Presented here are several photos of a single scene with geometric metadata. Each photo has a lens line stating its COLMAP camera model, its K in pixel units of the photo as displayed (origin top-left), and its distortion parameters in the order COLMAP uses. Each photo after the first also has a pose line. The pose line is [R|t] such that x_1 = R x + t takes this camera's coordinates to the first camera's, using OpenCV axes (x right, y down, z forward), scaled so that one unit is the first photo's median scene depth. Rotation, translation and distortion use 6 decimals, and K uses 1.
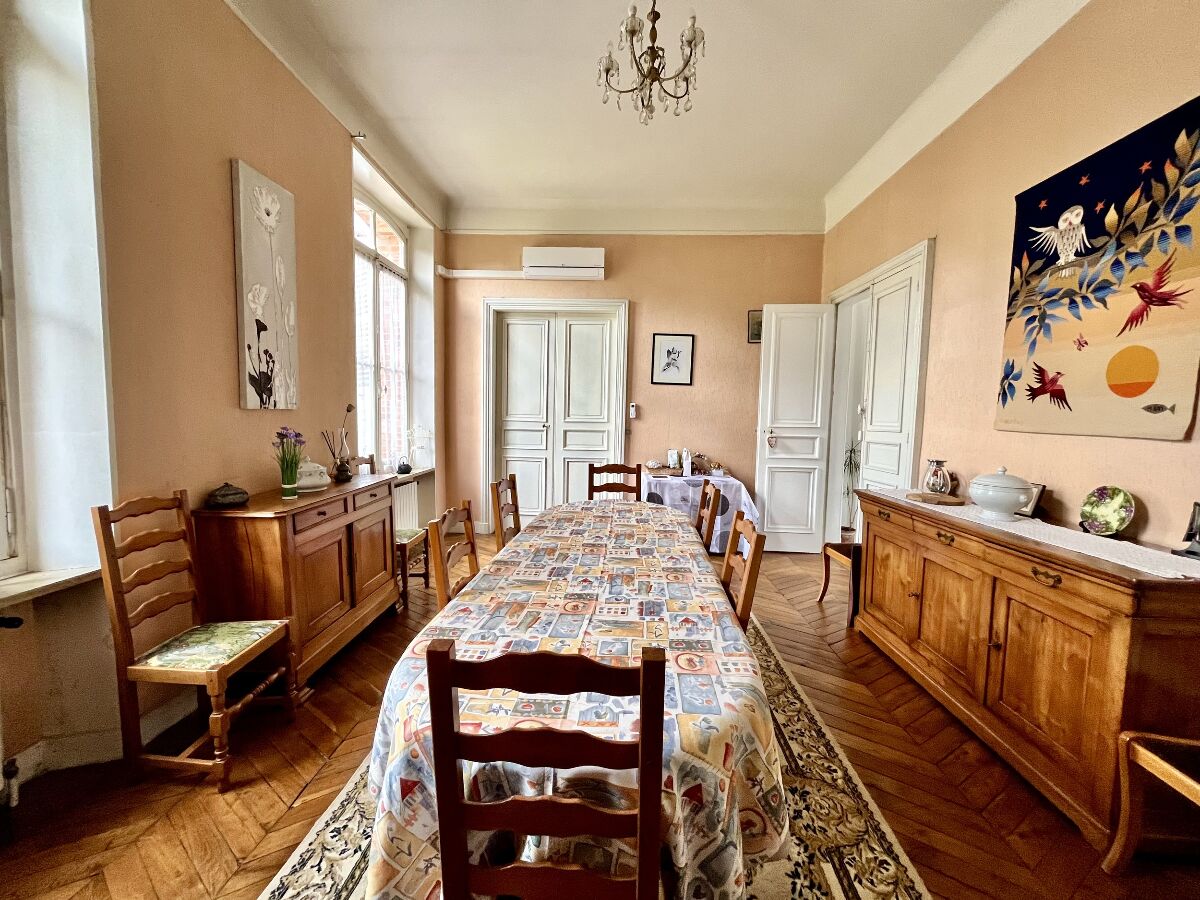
lens RADIAL K [[483.9, 0, 600.6], [0, 483.9, 449.2], [0, 0, 1]] dist [-0.001853, -0.000135]
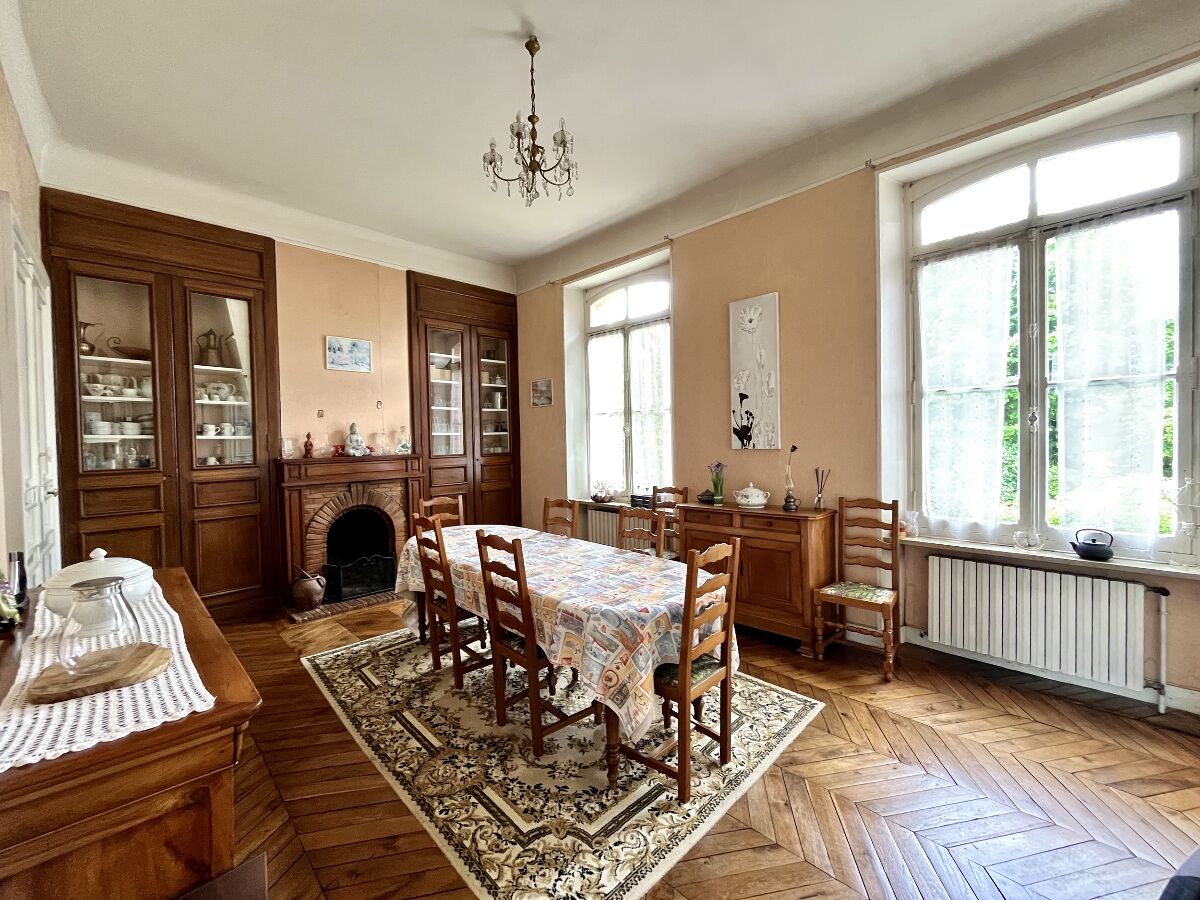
lens RADIAL K [[483.9, 0, 599.8], [0, 483.9, 451.9], [0, 0, 1]] dist [-0.001853, -0.000135]
pose [[-0.686499, 0.010019, -0.727062, 0.759521], [-0.052151, 0.996652, 0.062975, -0.149983], [0.725258, 0.081149, -0.683678, 1.749008]]
